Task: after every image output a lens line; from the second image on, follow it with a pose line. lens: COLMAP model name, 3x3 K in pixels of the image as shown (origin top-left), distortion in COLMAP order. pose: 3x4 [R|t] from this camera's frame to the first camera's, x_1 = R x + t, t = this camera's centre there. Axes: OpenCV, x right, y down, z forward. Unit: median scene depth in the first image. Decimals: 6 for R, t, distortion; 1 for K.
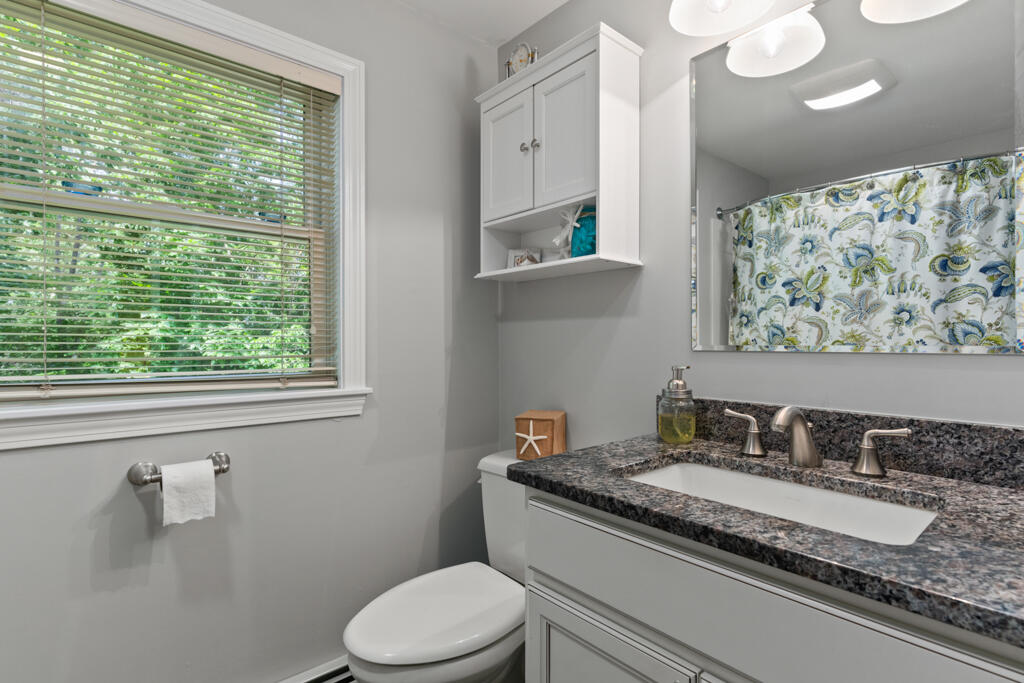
lens RADIAL K [[492.5, 0, 513.1], [0, 492.5, 344.2], [0, 0, 1]] dist [0.000328, 0.000561]
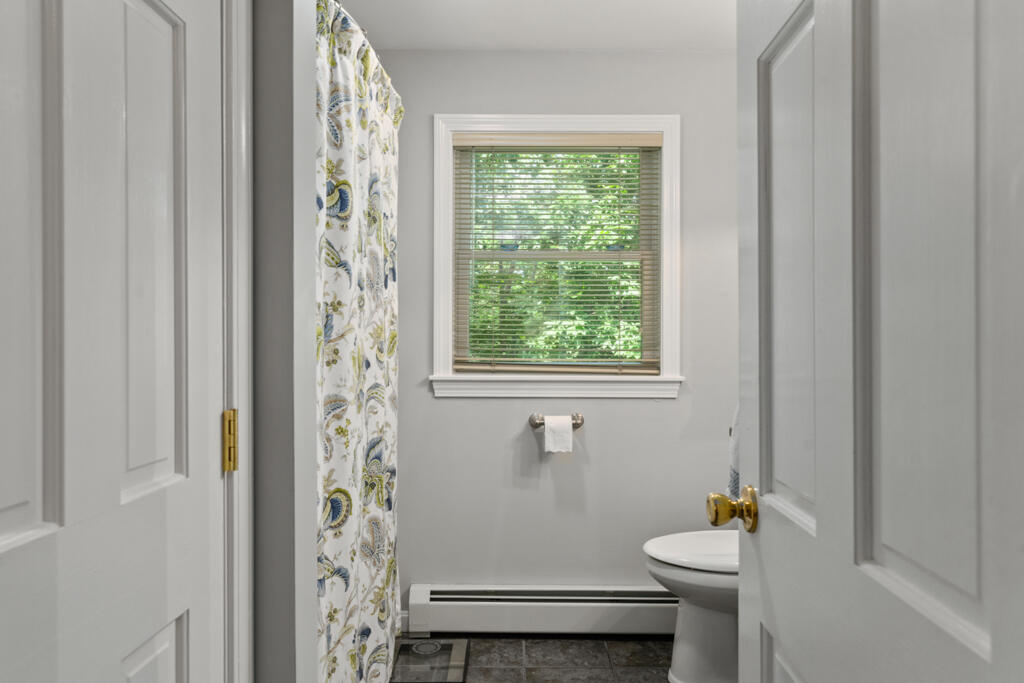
lens RADIAL K [[710.9, 0, 513.3], [0, 710.9, 341.0], [0, 0, 1]] dist [0.000178, 0.000003]
pose [[0.749857, -0.000247, -0.661600, 0.575722], [-0.002405, 0.999992, -0.003100, 0.005412], [0.661595, 0.003916, 0.749851, -0.627329]]
